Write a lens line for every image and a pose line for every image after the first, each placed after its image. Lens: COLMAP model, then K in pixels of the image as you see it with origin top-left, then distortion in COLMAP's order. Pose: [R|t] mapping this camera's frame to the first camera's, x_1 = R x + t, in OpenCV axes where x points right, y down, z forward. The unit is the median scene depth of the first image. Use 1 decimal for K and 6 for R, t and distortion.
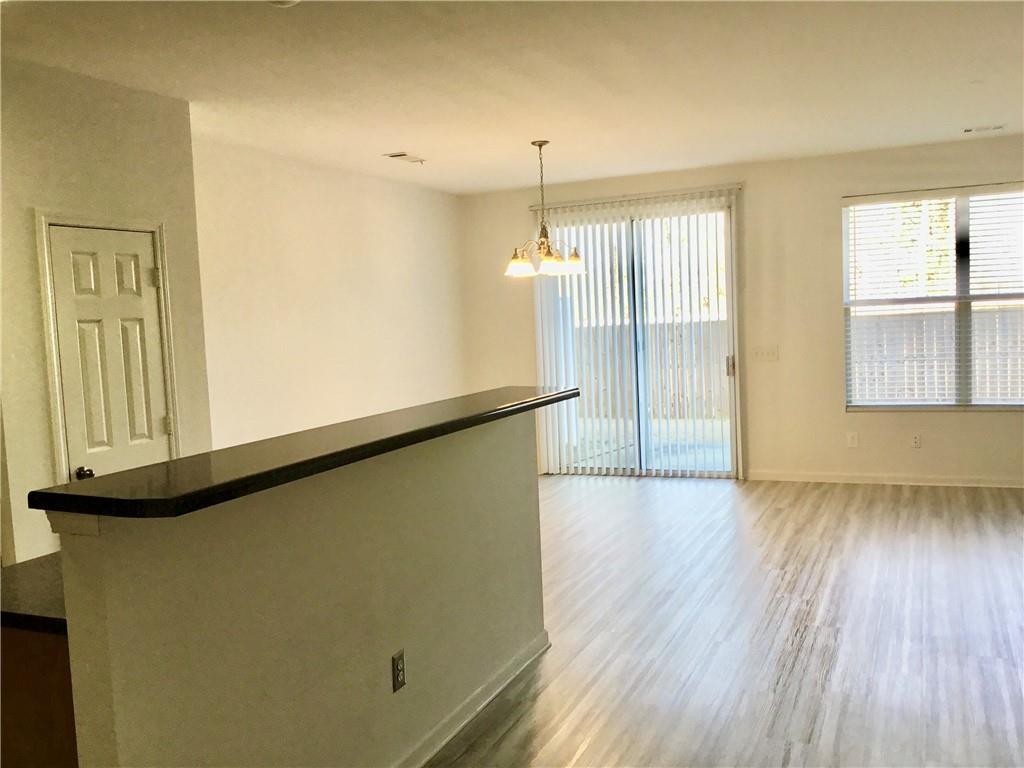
lens RADIAL K [[918.3, 0, 513.3], [0, 918.3, 387.0], [0, 0, 1]] dist [0.043313, 0.010942]
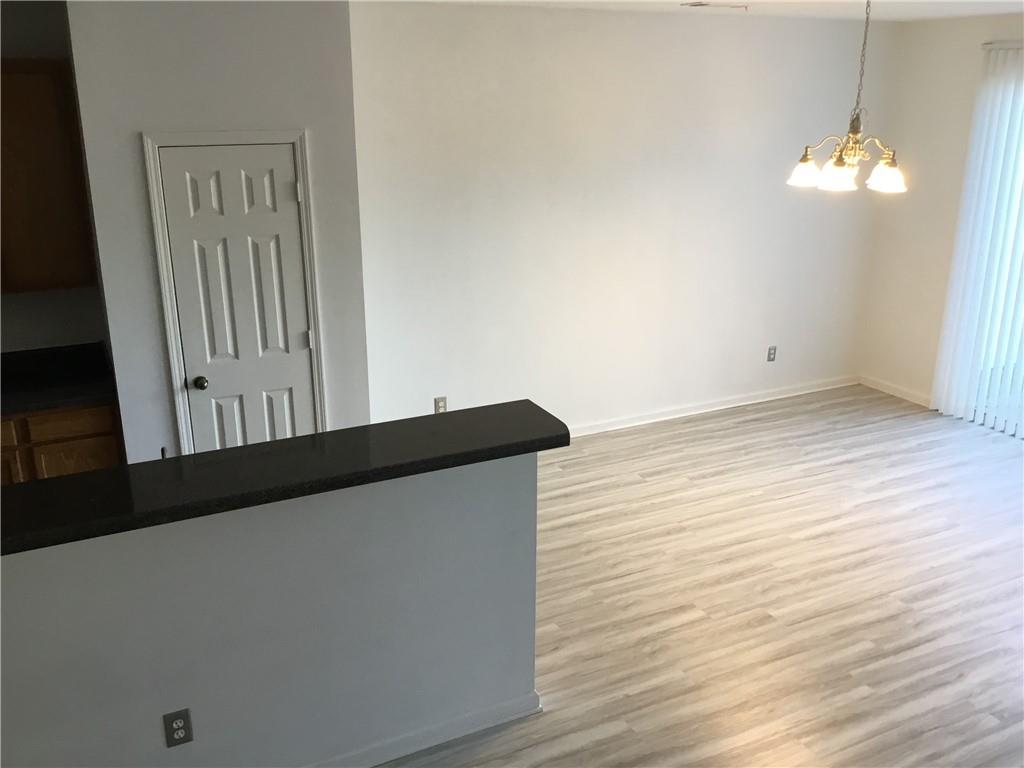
lens RADIAL K [[918.3, 0, 511.5], [0, 918.3, 380.6], [0, 0, 1]] dist [0.043313, 0.010942]
pose [[0.767483, 0.237454, -0.595471, 0.414322], [-0.083532, 0.957994, 0.274355, -0.213707], [0.635604, -0.160823, 0.755078, 0.379666]]
